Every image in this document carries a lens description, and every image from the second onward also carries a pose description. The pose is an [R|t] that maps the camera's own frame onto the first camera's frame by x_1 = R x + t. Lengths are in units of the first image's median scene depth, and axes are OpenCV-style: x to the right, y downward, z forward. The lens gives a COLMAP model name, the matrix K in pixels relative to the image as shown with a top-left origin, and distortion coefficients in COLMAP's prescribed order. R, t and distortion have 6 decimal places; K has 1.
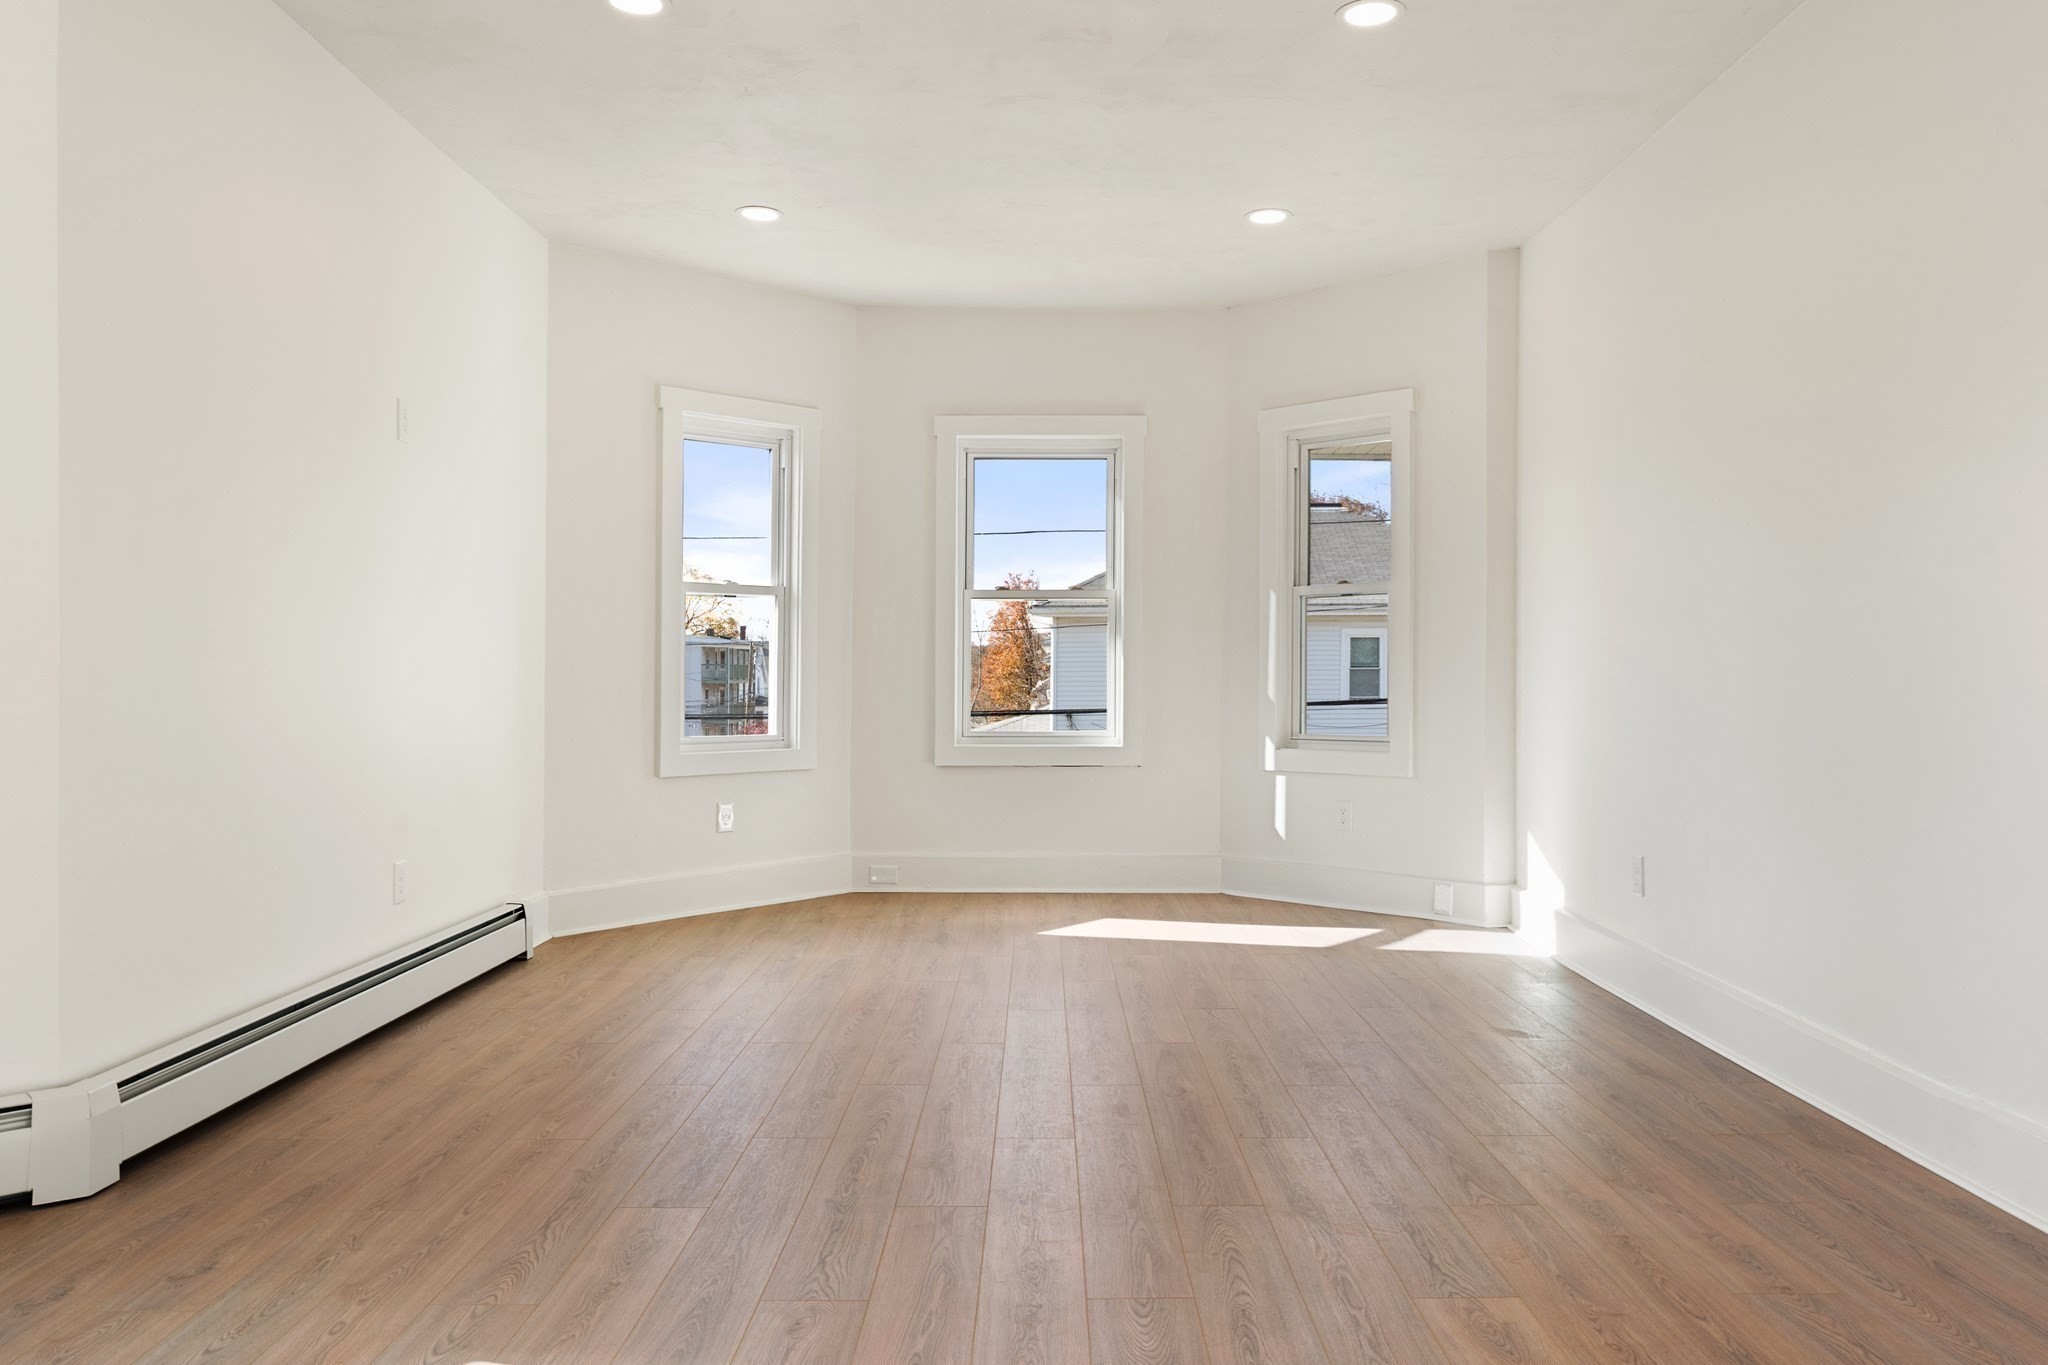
lens RADIAL K [[1476.3, 0, 1045.0], [0, 1476.3, 666.9], [0, 0, 1]] dist [-0.009410, 0.000747]
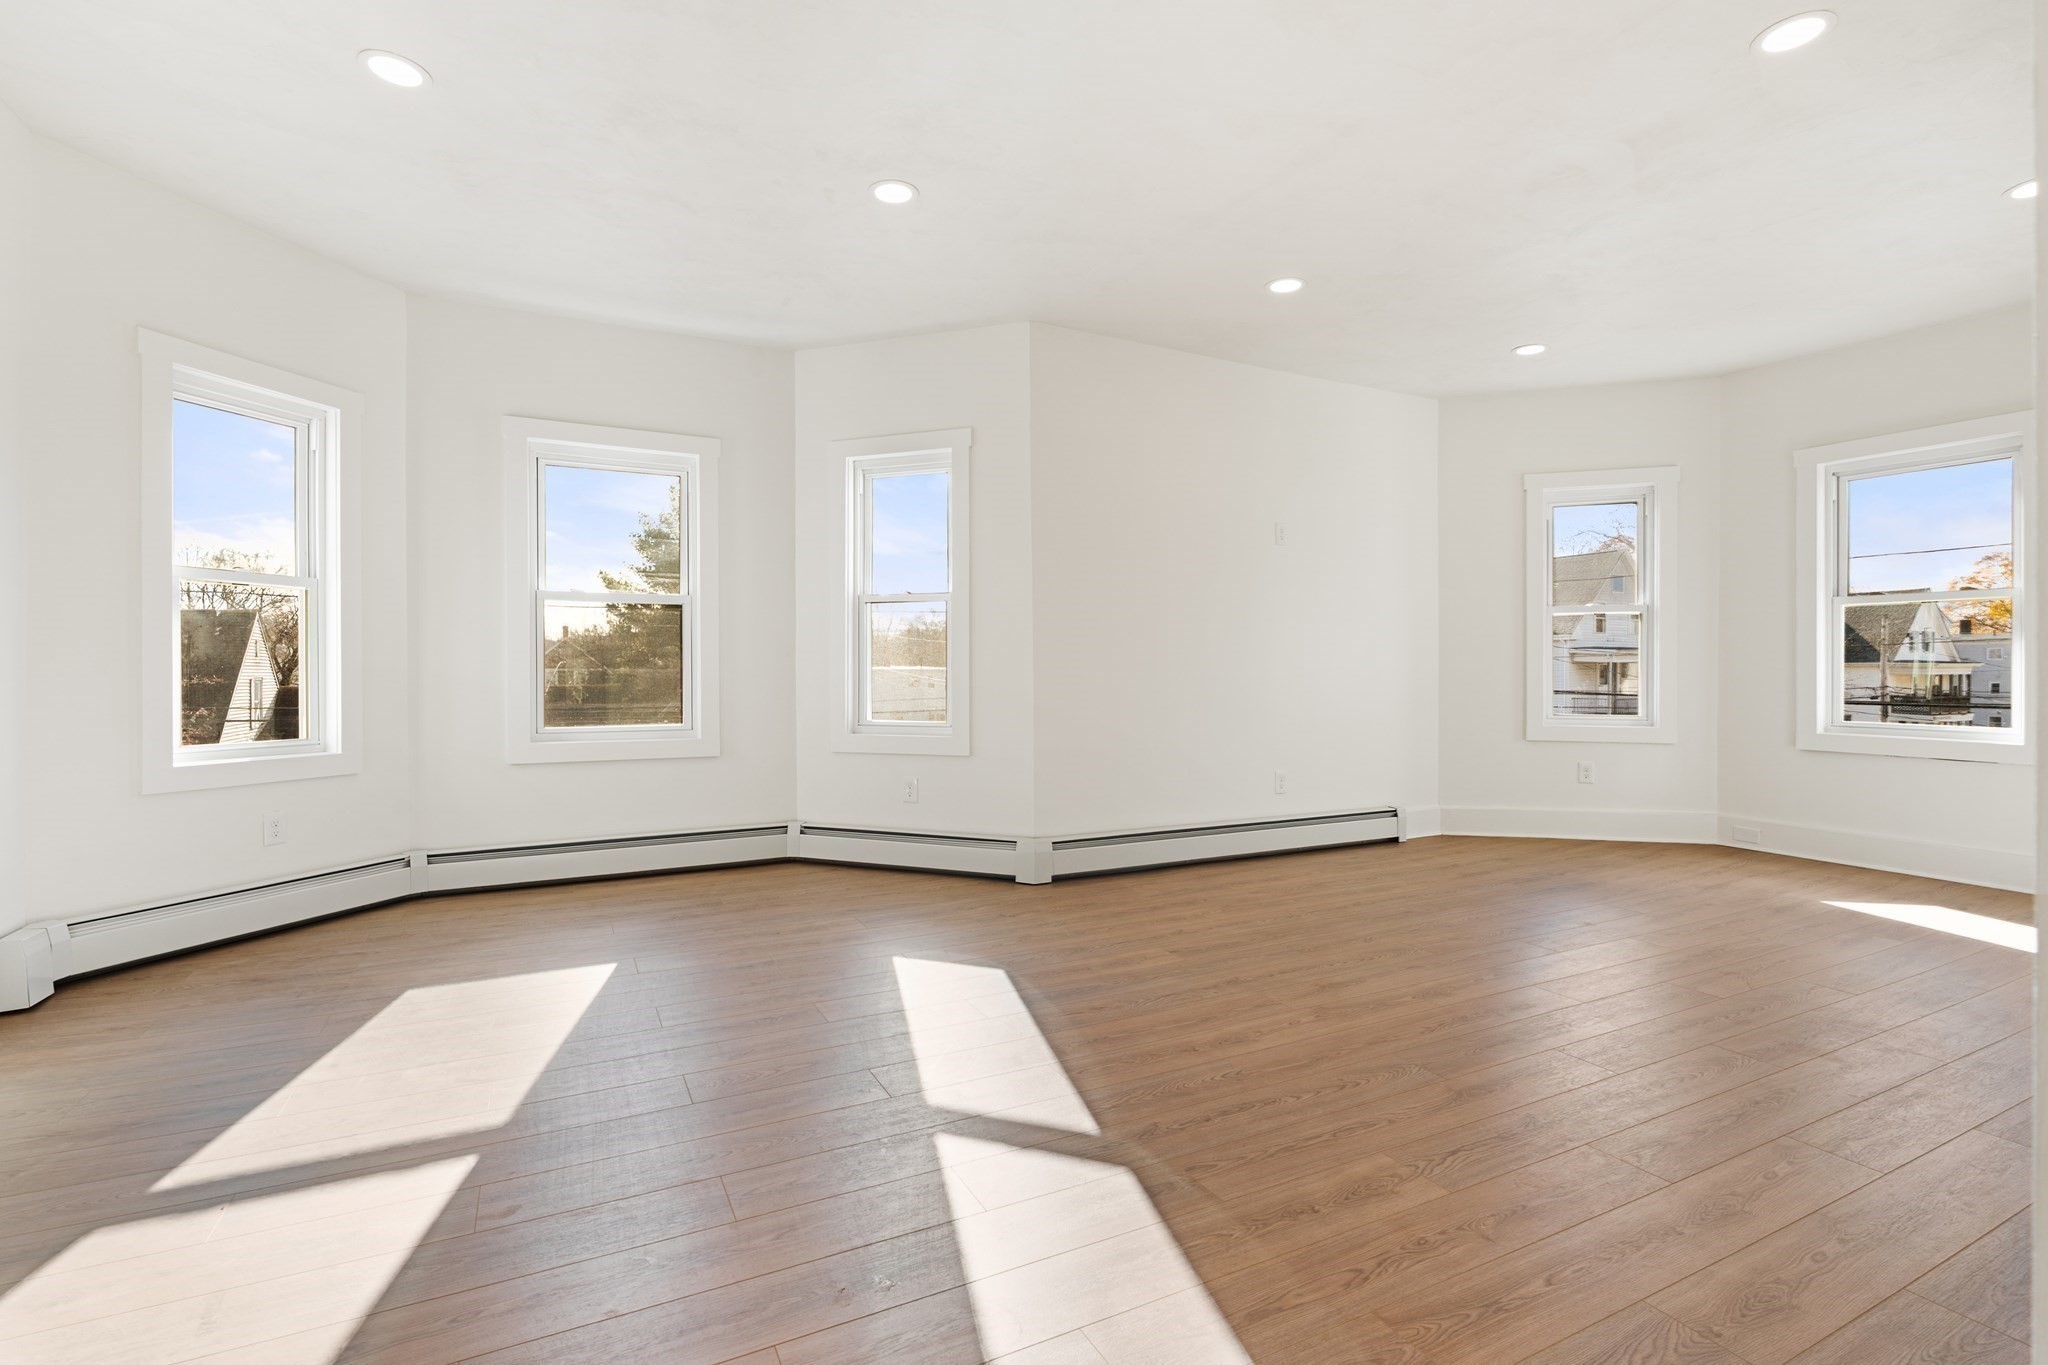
lens RADIAL K [[926.4, 0, 1028.8], [0, 926.4, 673.1], [0, 0, 1]] dist [-0.015177, 0.002596]
pose [[0.452120, 0.010062, -0.891901, 0.336623], [0.003092, 0.999913, 0.012848, -0.005357], [0.891952, -0.008566, 0.452049, 0.139118]]
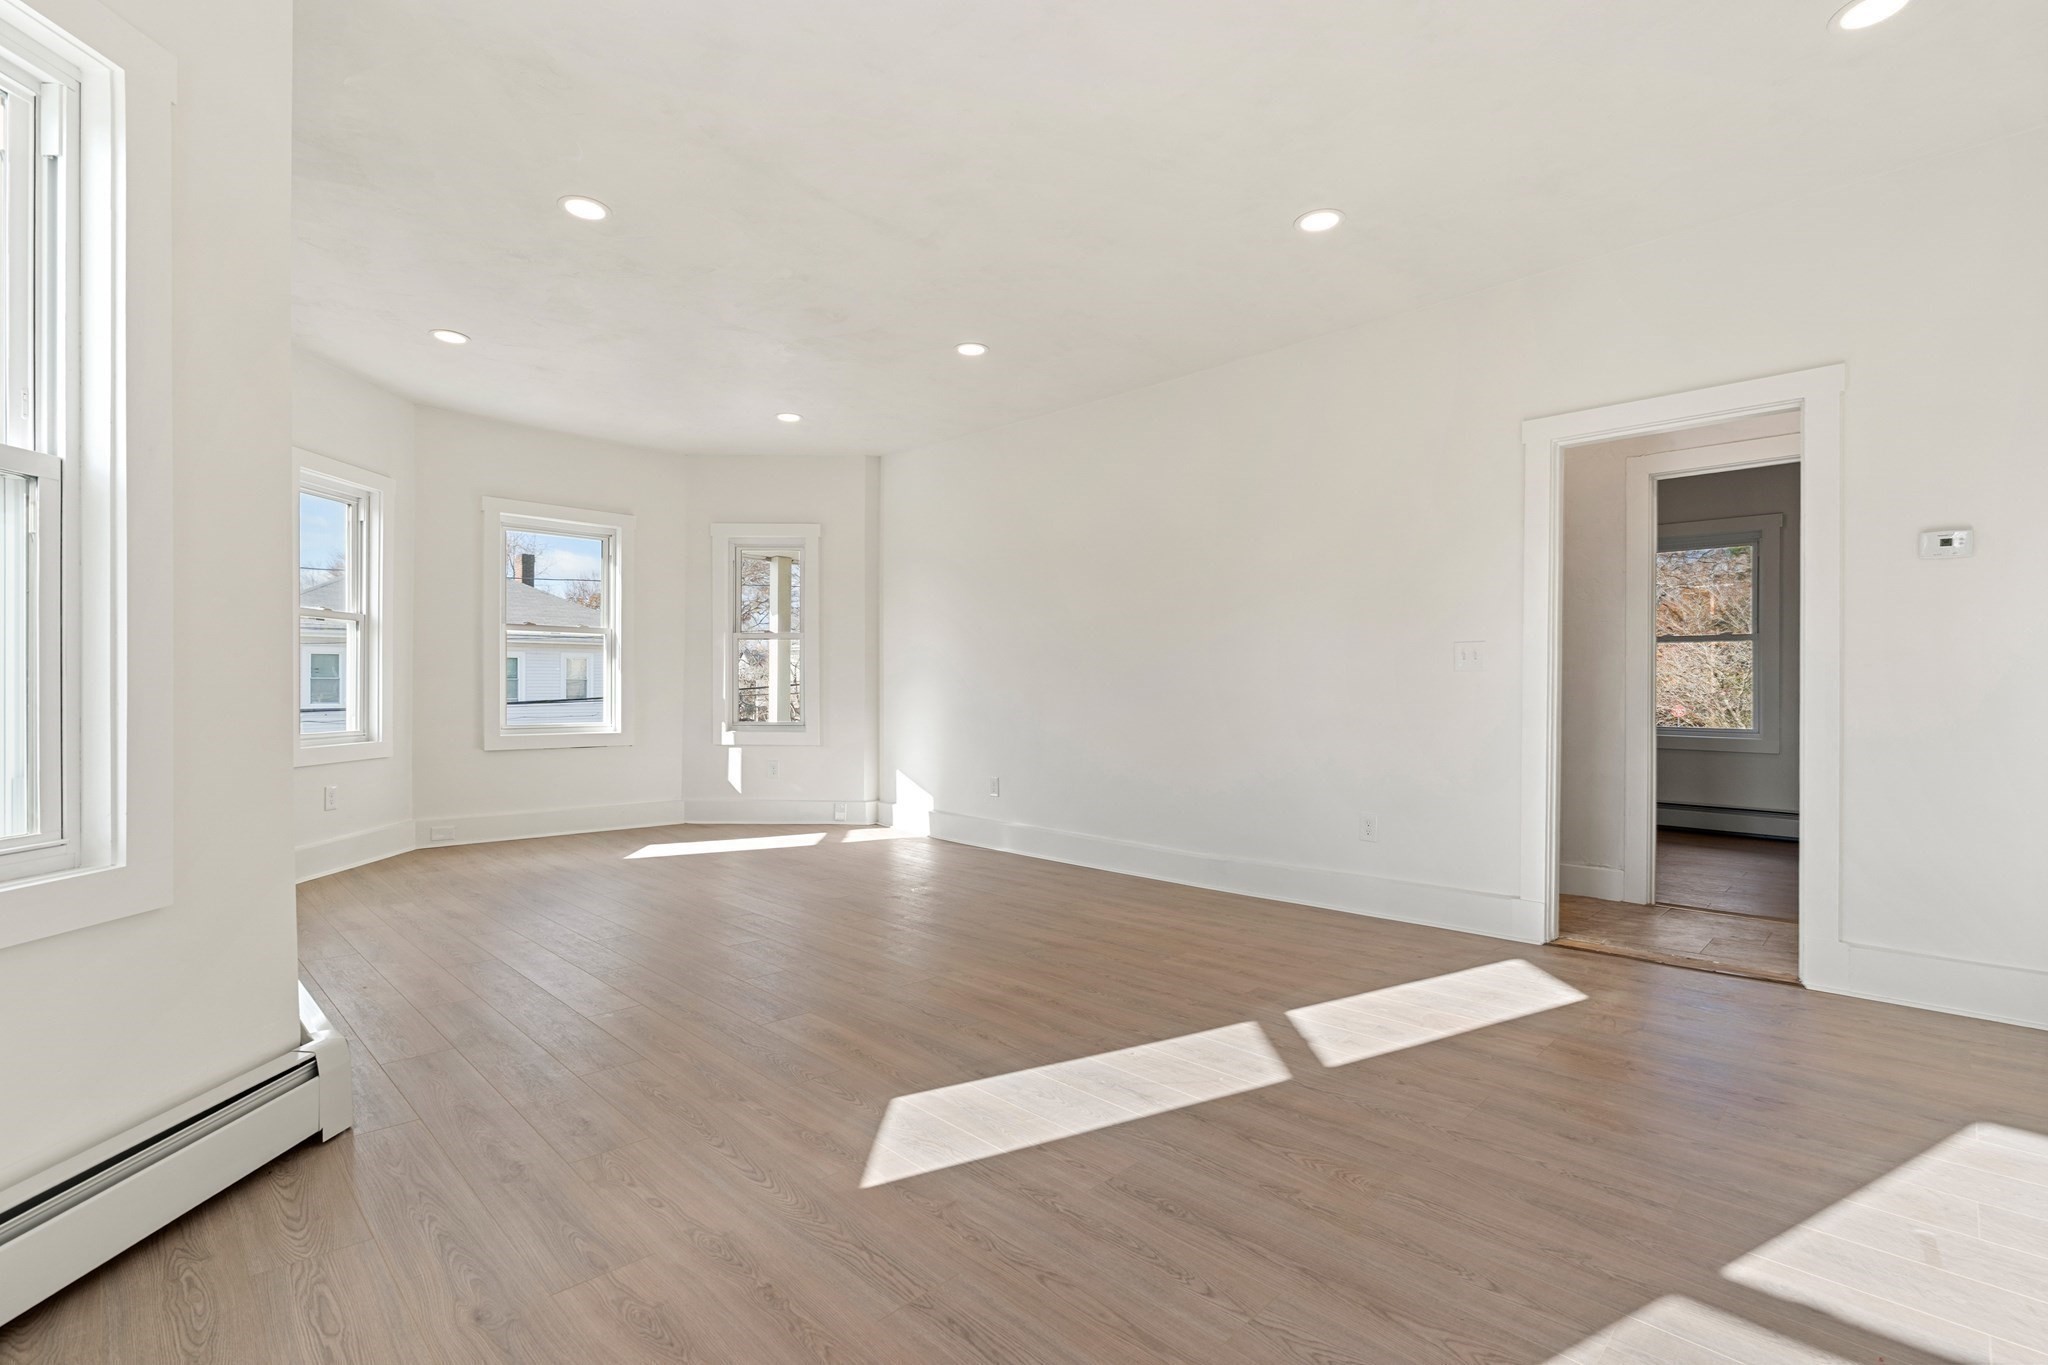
lens RADIAL K [[926.4, 0, 1017.7], [0, 926.4, 693.5], [0, 0, 1]] dist [-0.015177, 0.002596]
pose [[0.720843, 0.002597, 0.693093, -0.345062], [-0.013713, 0.999851, 0.010515, -0.002644], [-0.692962, -0.017084, 0.720771, 0.041827]]
